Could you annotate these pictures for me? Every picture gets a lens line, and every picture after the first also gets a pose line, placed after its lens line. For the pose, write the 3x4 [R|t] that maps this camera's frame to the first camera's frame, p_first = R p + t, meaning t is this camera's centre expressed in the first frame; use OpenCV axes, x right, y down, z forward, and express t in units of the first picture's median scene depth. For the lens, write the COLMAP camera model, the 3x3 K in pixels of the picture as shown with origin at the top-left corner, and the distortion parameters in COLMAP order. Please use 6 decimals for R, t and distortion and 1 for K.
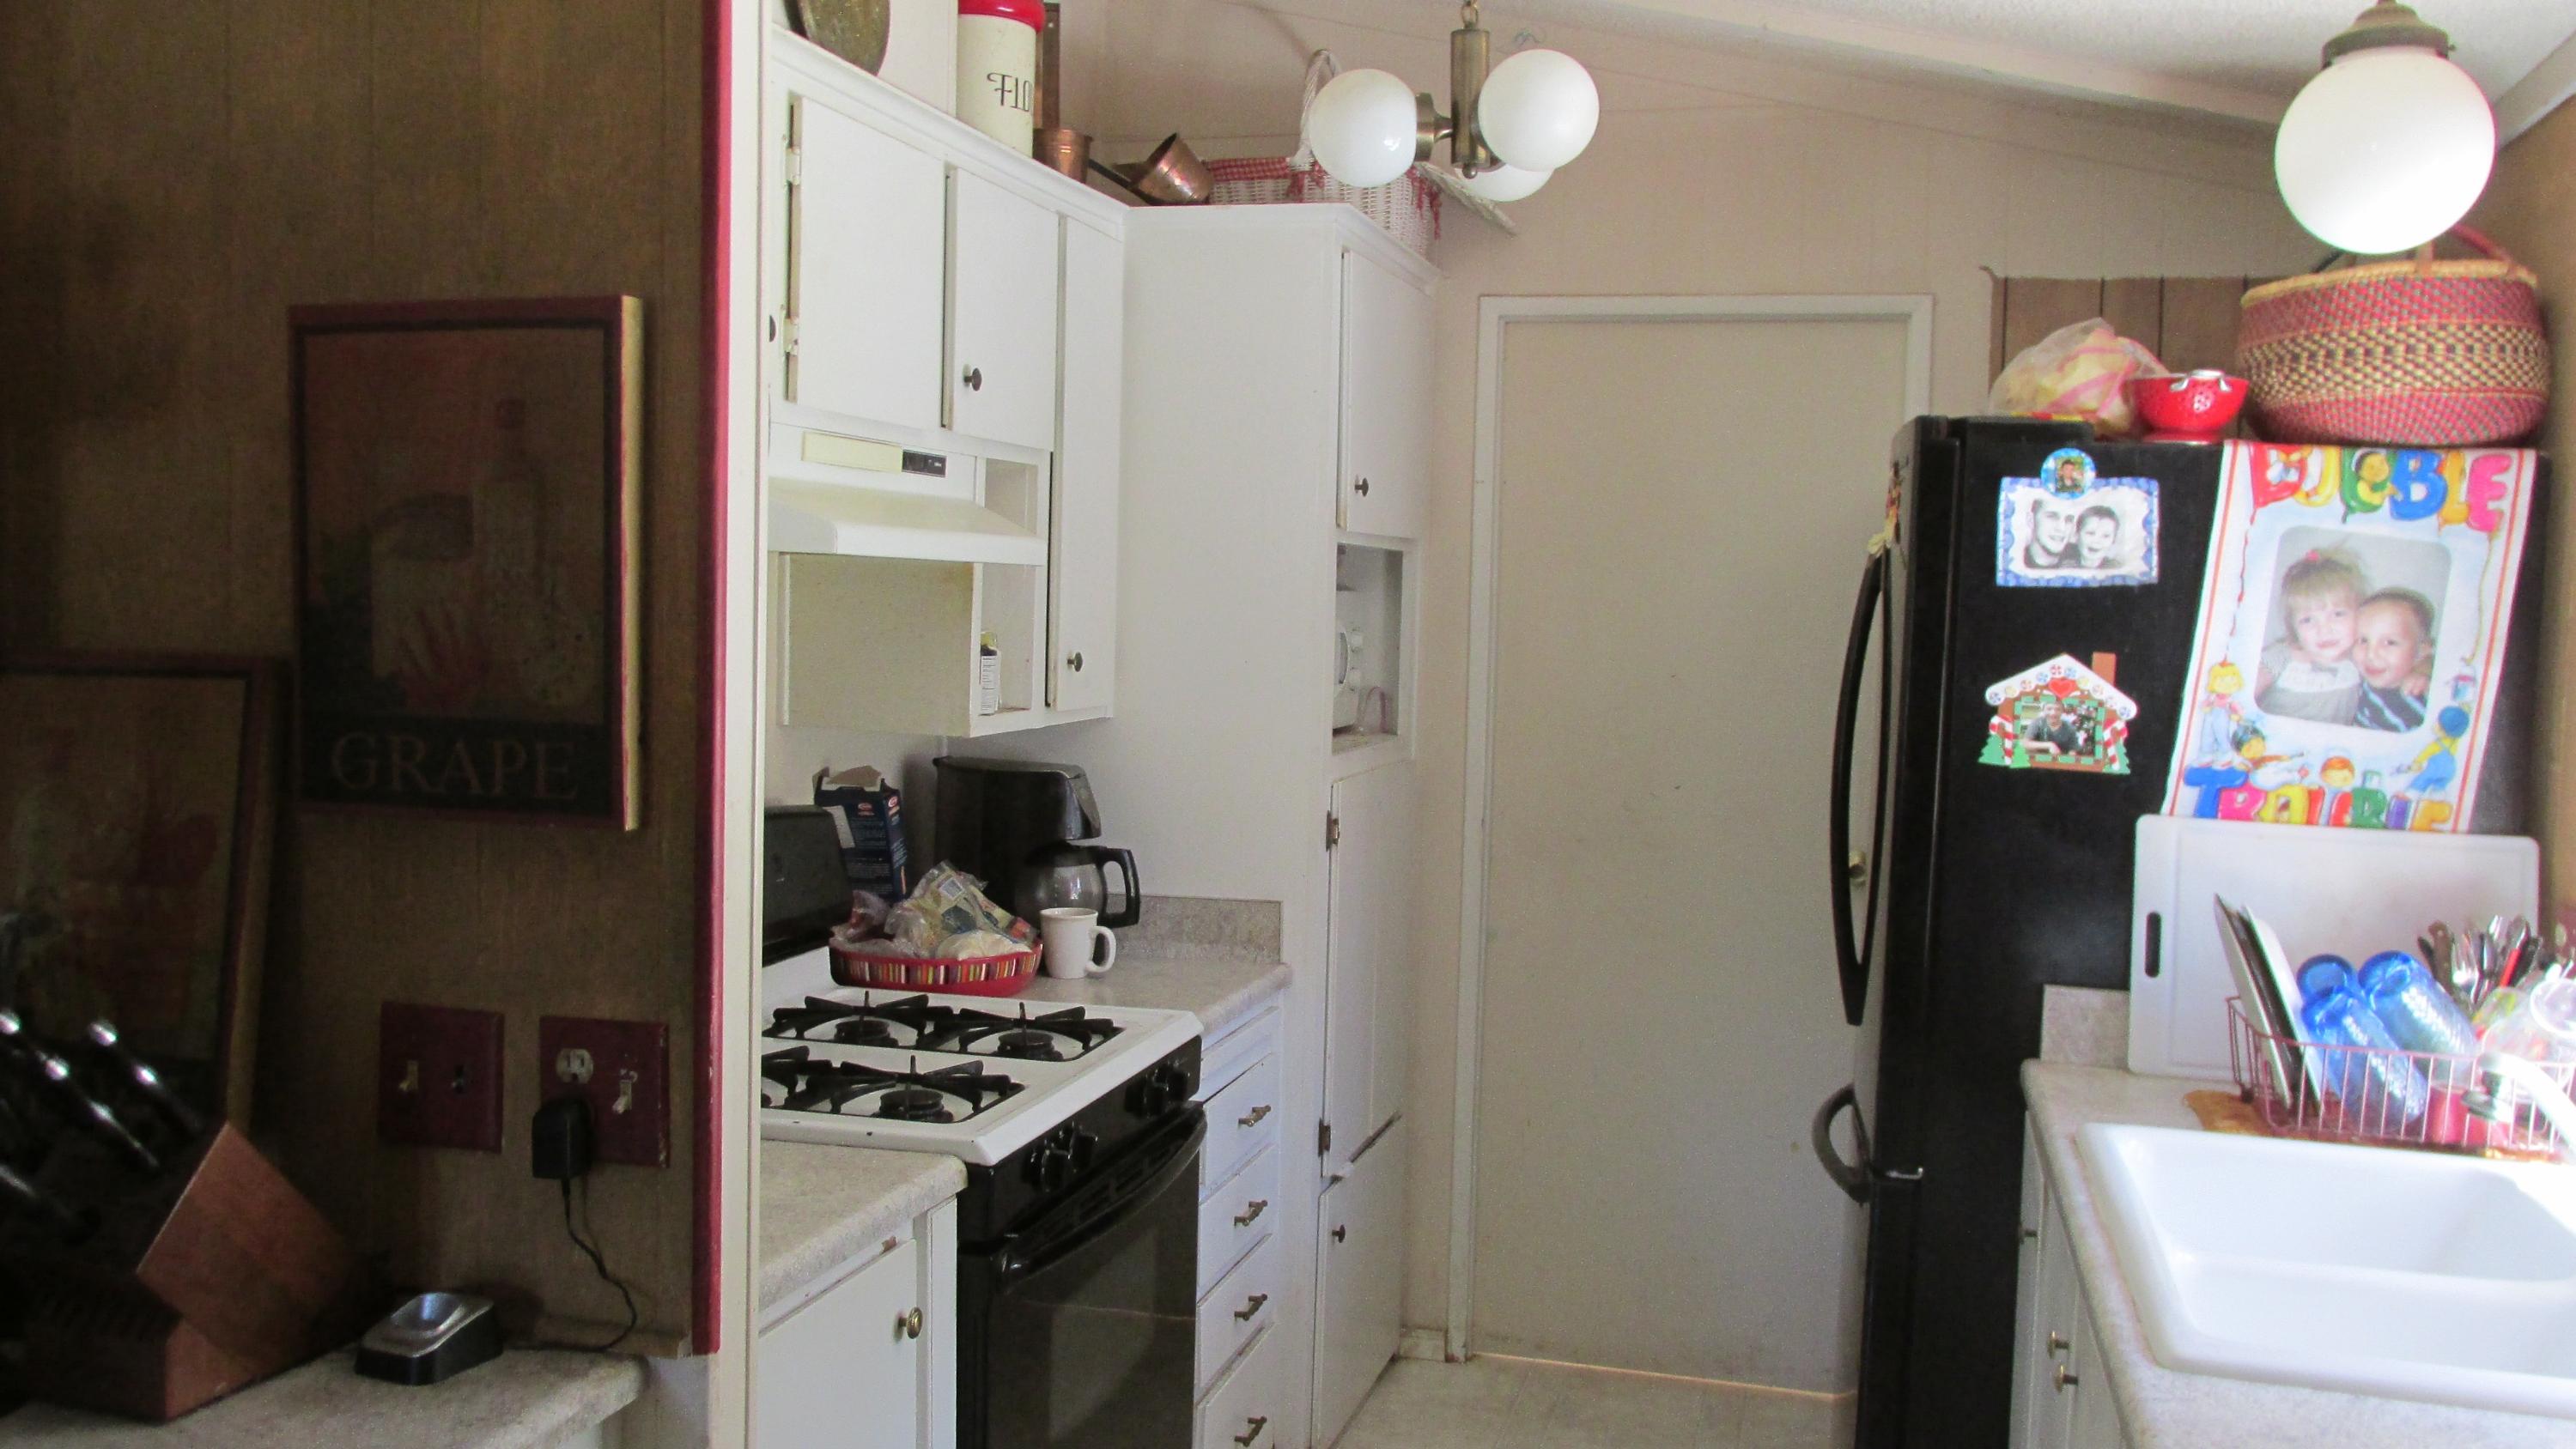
lens RADIAL K [[2140.4, 0, 1271.3], [0, 2140.4, 712.6], [0, 0, 1]] dist [-0.047358, 0.019766]
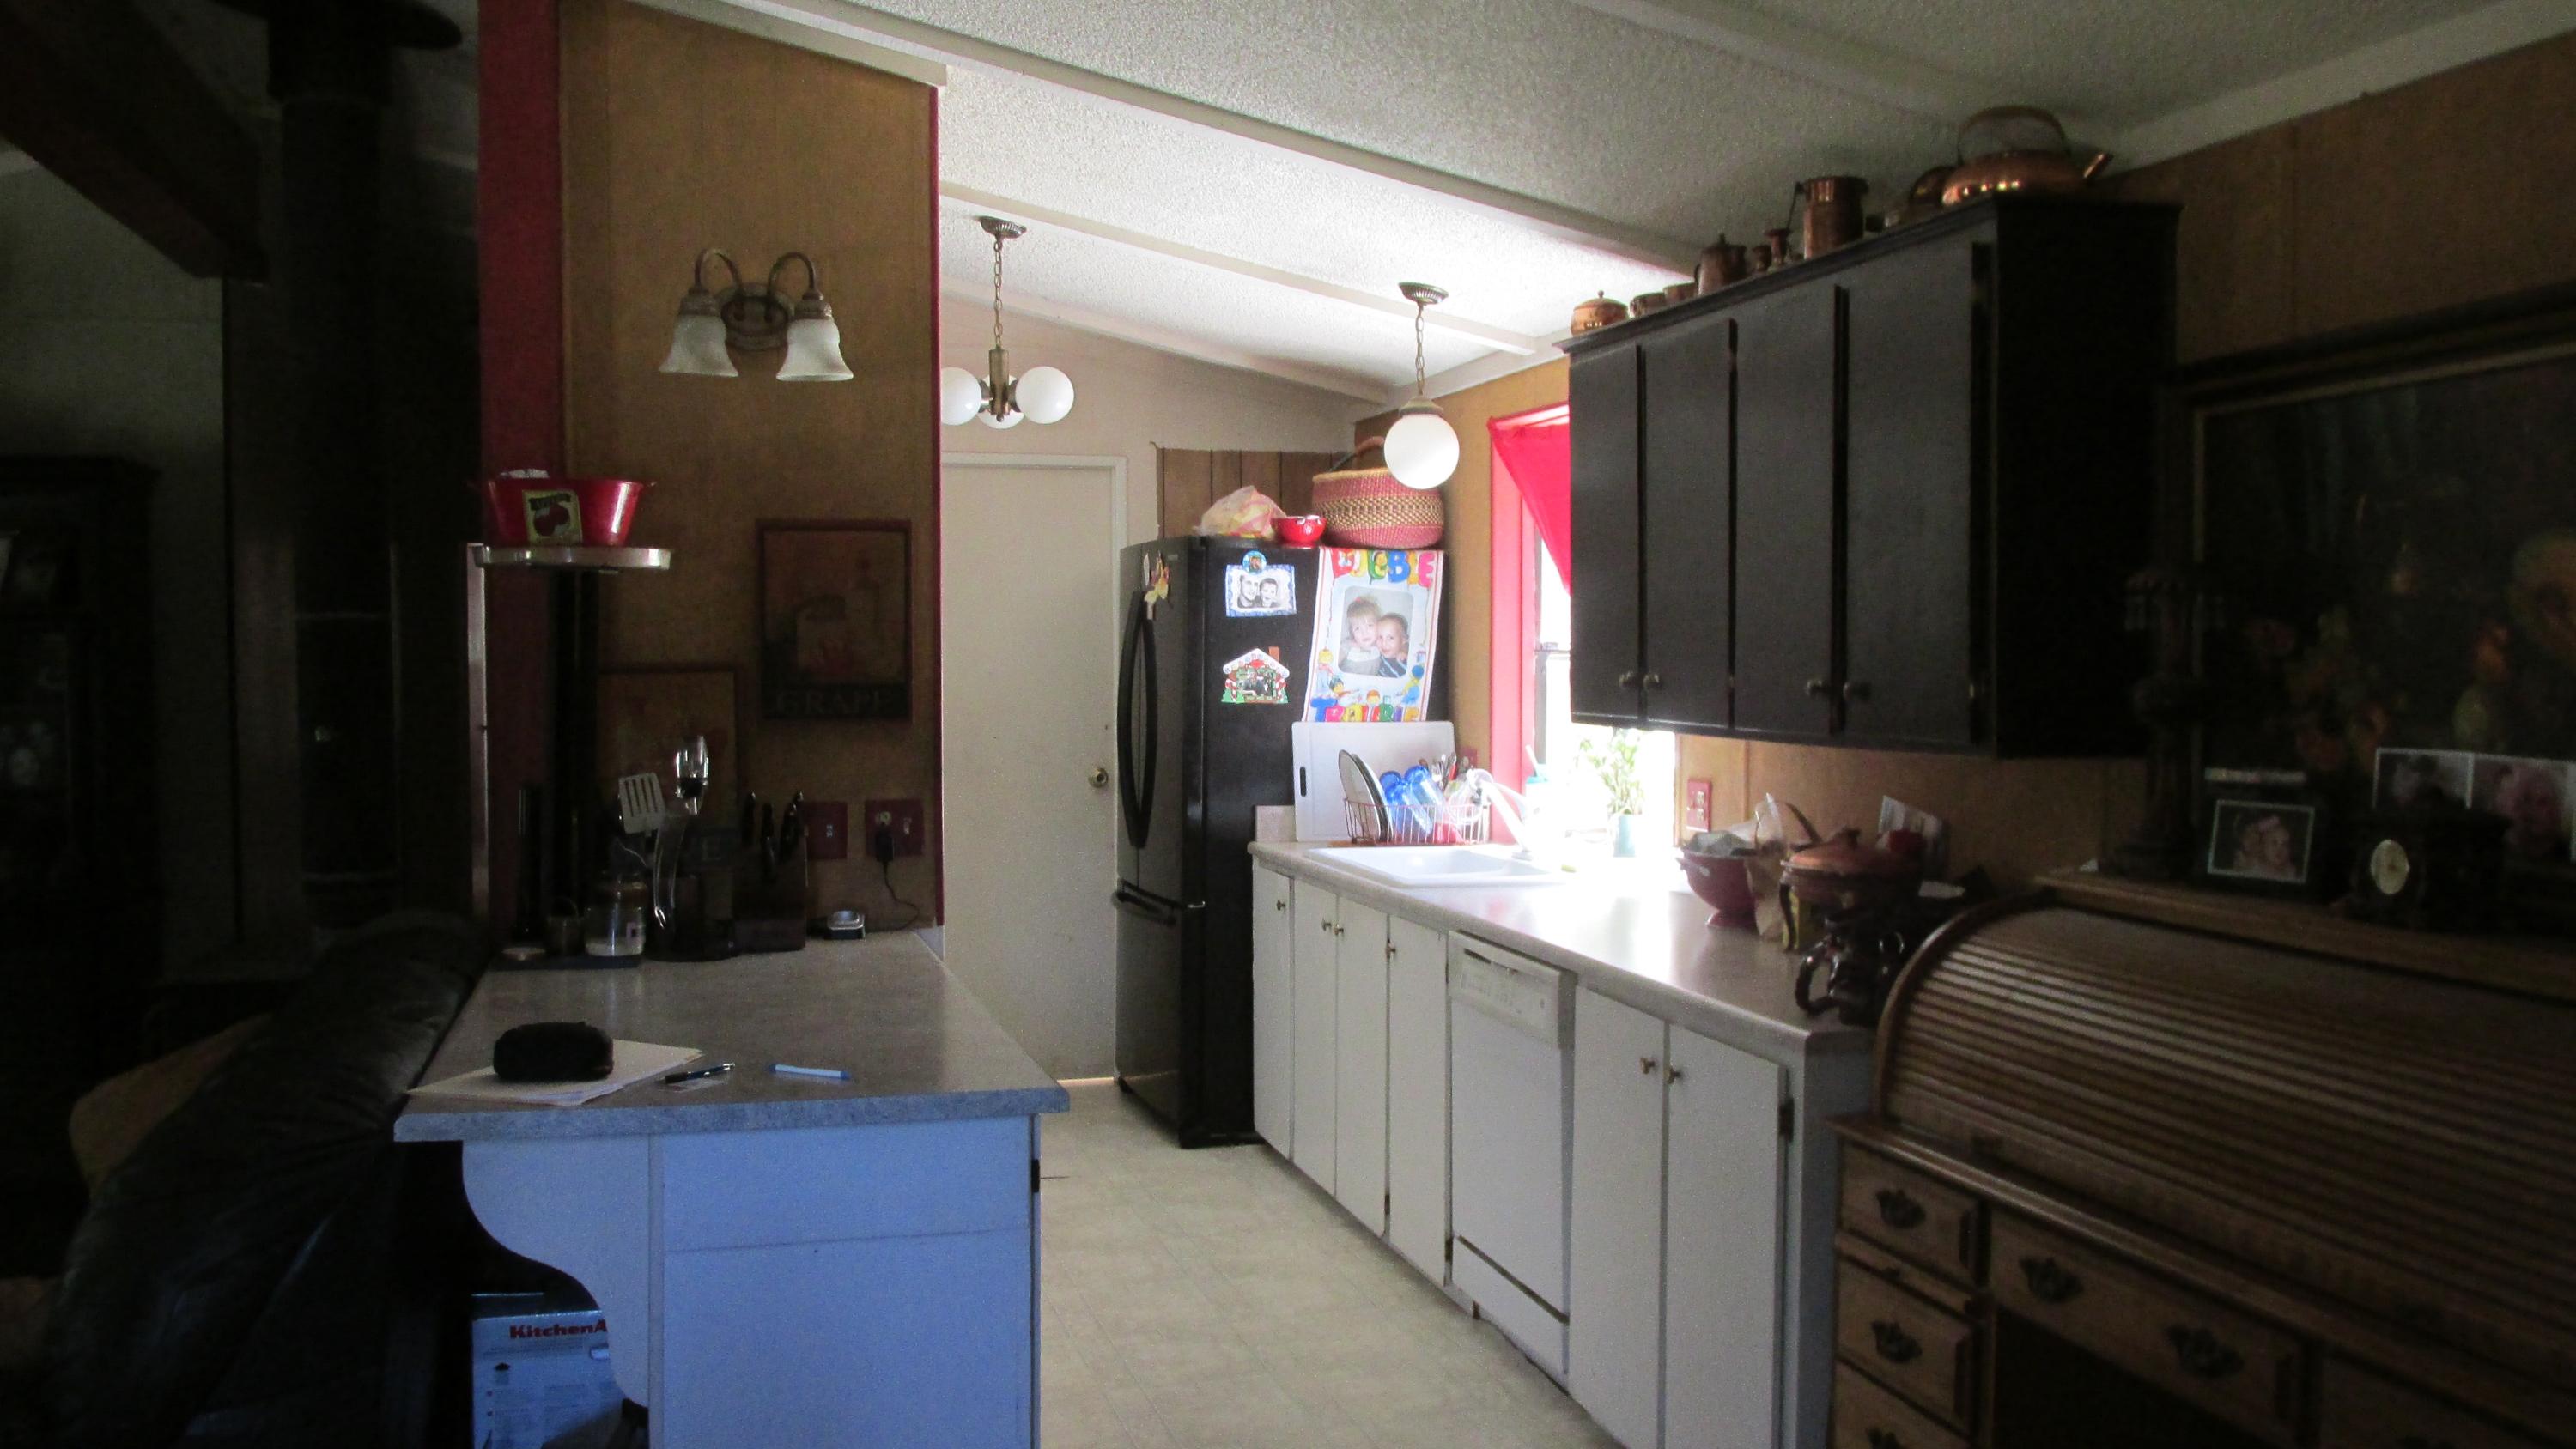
lens RADIAL K [[2140.4, 0, 1270.4], [0, 2140.4, 733.4], [0, 0, 1]] dist [-0.047358, 0.019766]
pose [[0.853007, -0.051789, 0.519324, -0.749780], [0.054956, 0.998445, 0.009302, 0.039311], [-0.518998, 0.020606, 0.854527, -0.850949]]
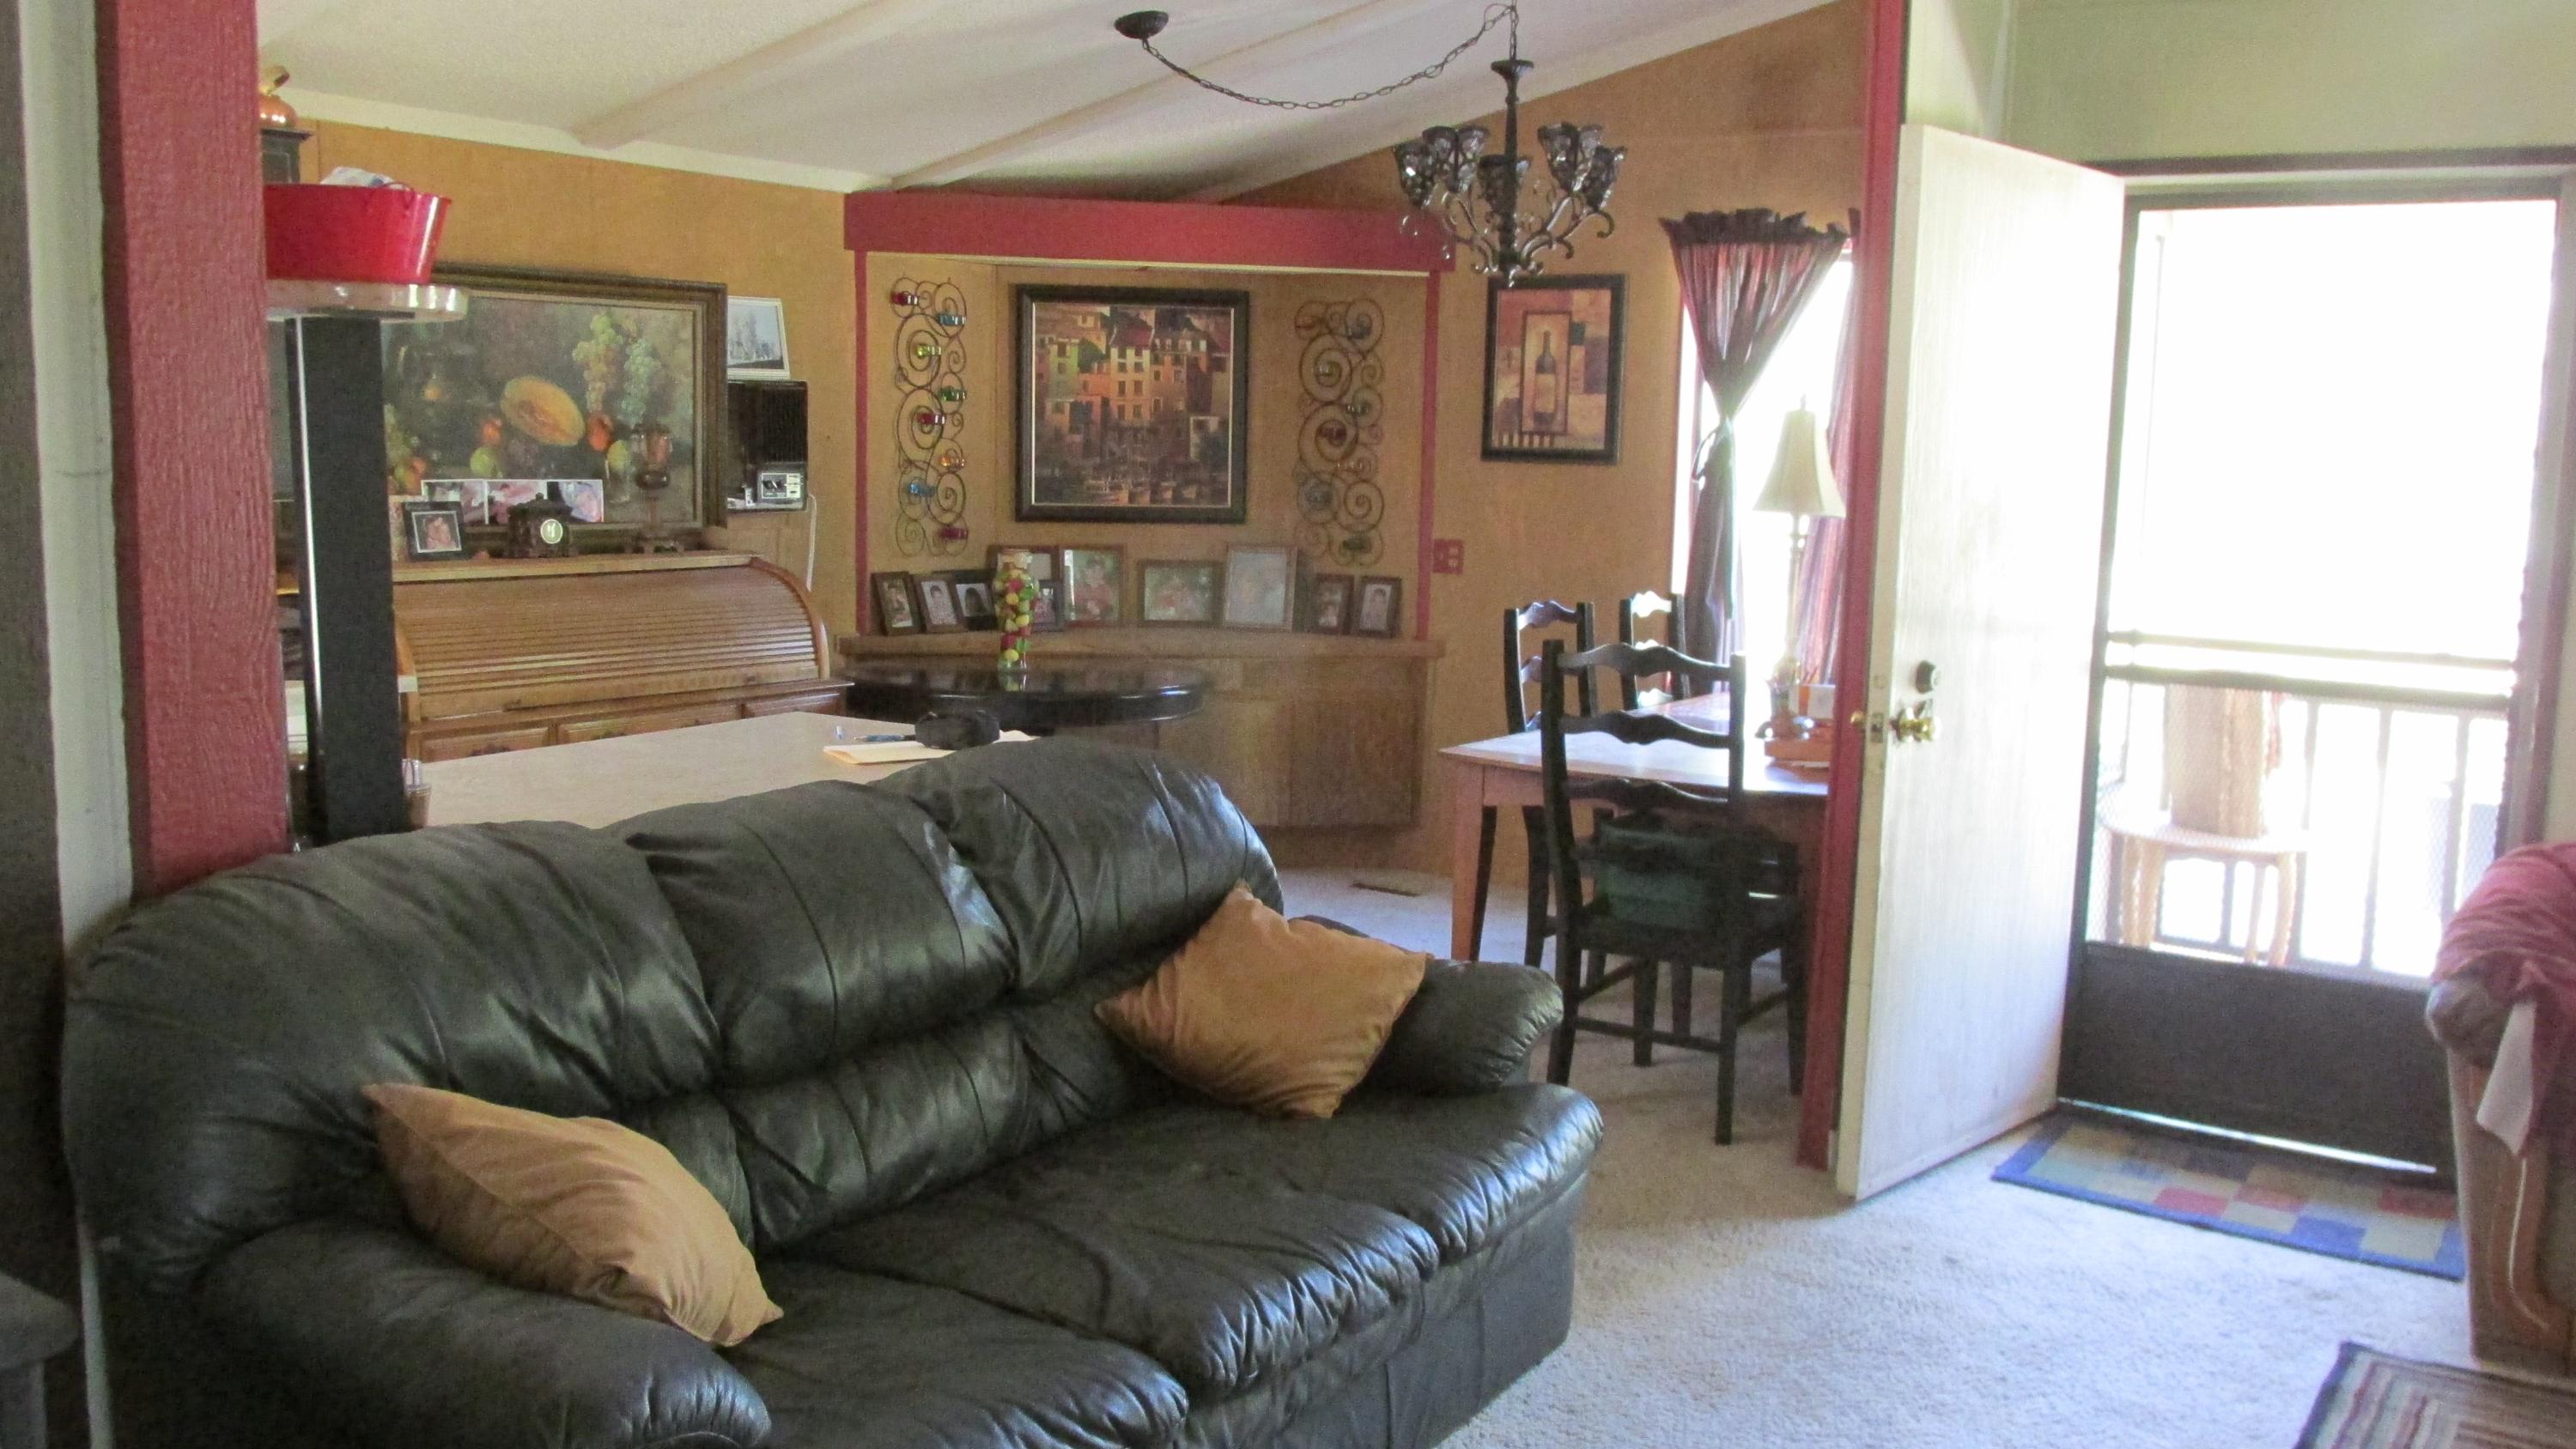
lens RADIAL K [[2140.4, 0, 1285.5], [0, 2140.4, 728.6], [0, 0, 1]] dist [-0.047358, 0.019766]
pose [[-0.948708, -0.092131, 0.302431, -1.145629], [-0.033083, 0.980276, 0.194847, -0.098910], [-0.314418, 0.174848, -0.933043, 1.360315]]
